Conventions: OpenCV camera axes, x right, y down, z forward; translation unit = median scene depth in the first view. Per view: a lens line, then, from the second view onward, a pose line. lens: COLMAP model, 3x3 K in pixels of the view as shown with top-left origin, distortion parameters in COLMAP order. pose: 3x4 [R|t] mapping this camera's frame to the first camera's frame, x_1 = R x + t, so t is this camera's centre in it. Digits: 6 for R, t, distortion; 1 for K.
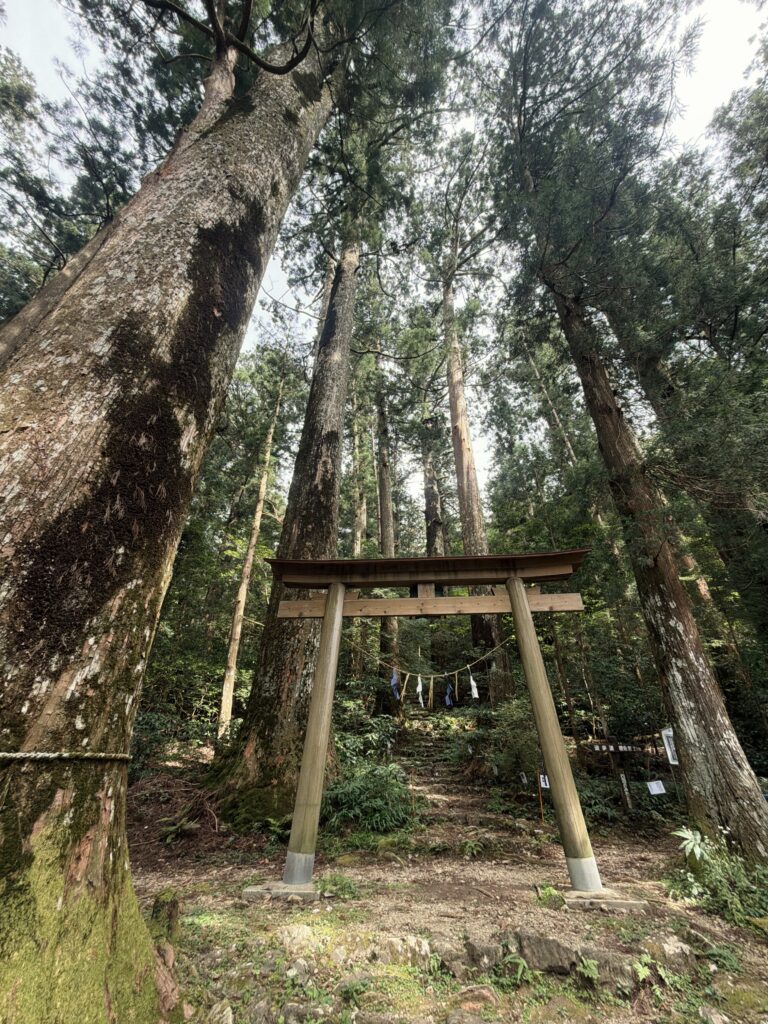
lens RADIAL K [[413.5, 0, 384.0], [0, 413.5, 512.0], [0, 0, 1]] dist [0.001514, 0.000595]
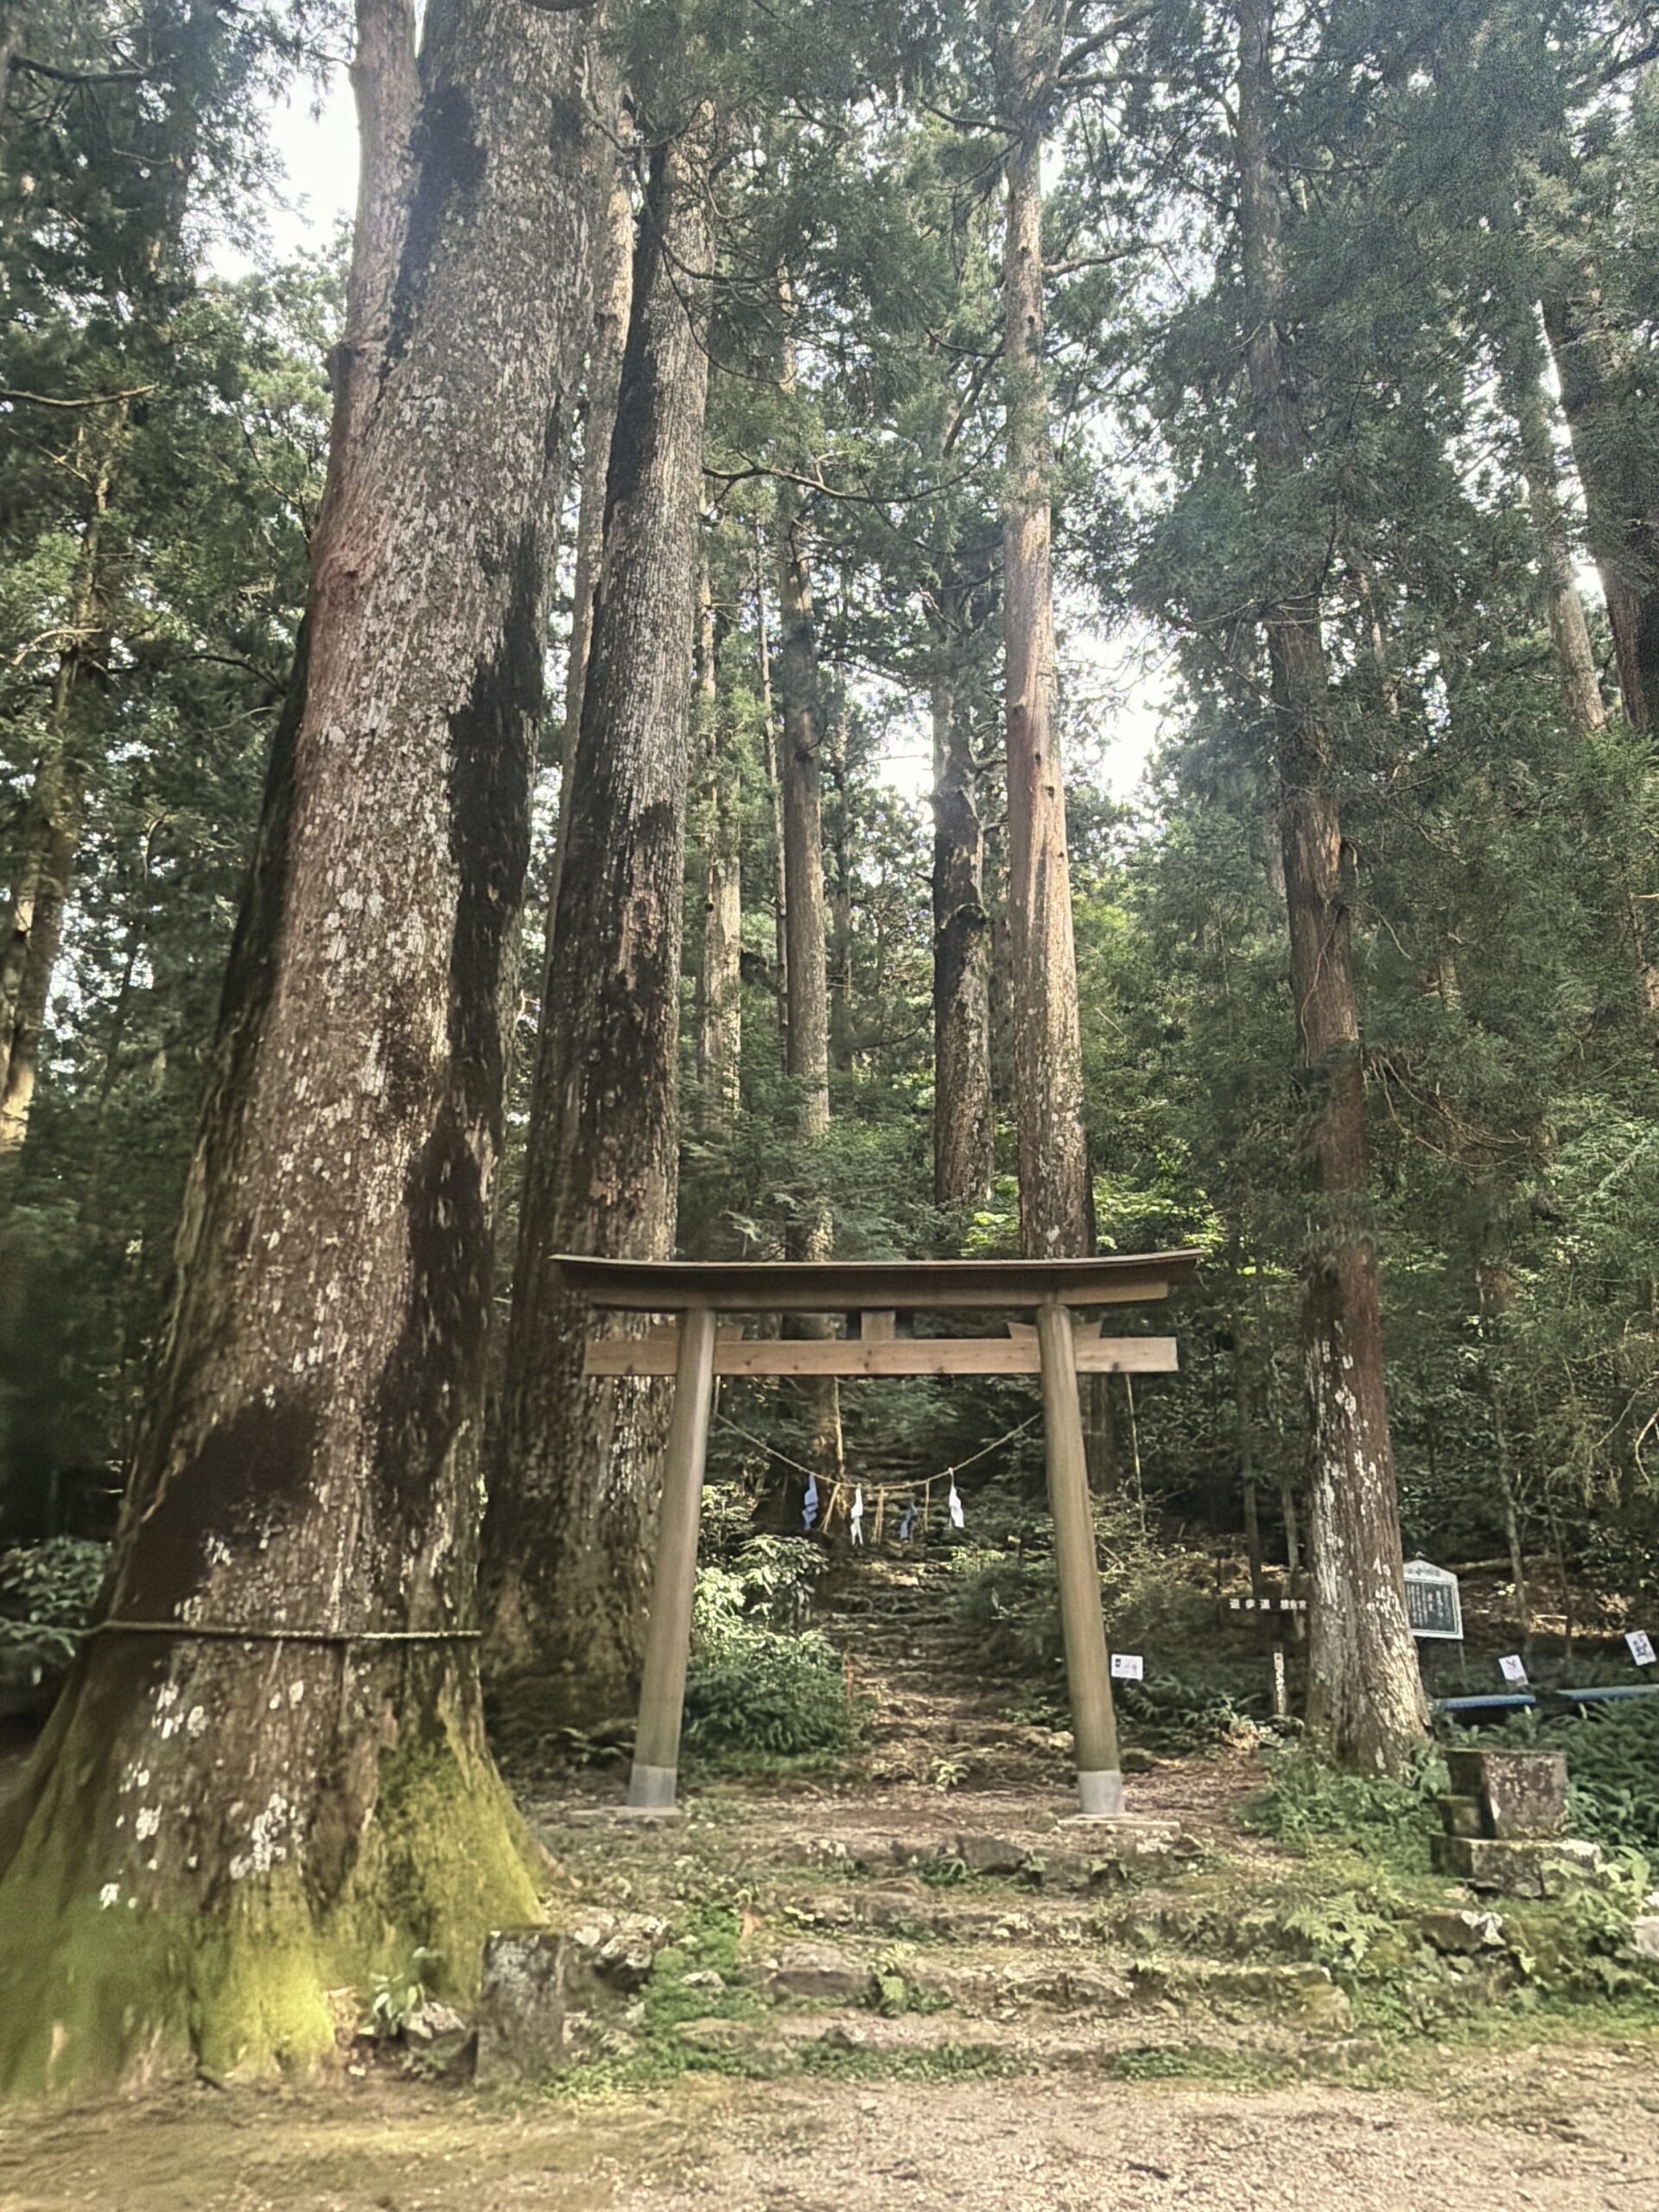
lens RADIAL K [[1498.2, 0, 829.5], [0, 1498.2, 1106.0], [0, 0, 1]] dist [-0.001977, -0.001451]
pose [[0.999682, 0.010870, 0.022772, -0.001514], [-0.015510, 0.976549, 0.214735, -0.472997], [-0.019903, -0.215020, 0.976407, -0.739316]]
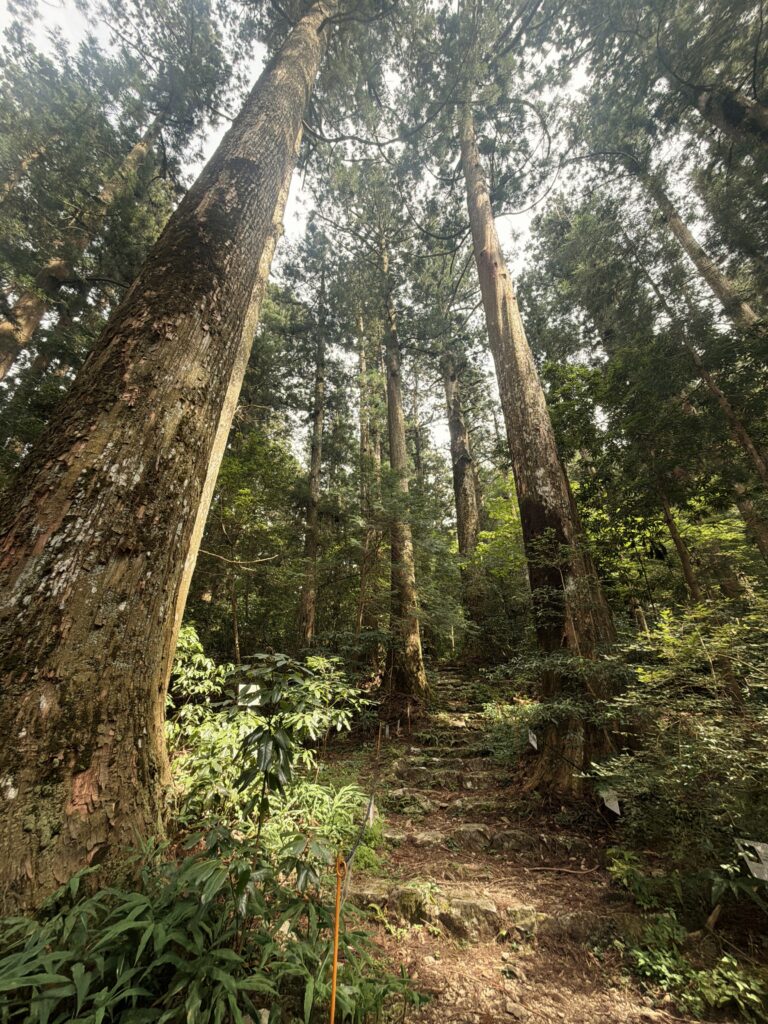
lens RADIAL K [[413.5, 0, 384.0], [0, 413.5, 512.0], [0, 0, 1]] dist [0.001514, 0.000595]
pose [[0.995956, -0.046643, -0.076781, 0.154419], [0.050270, 0.997676, 0.046002, 0.520815], [0.074457, -0.049676, 0.995986, 0.978153]]
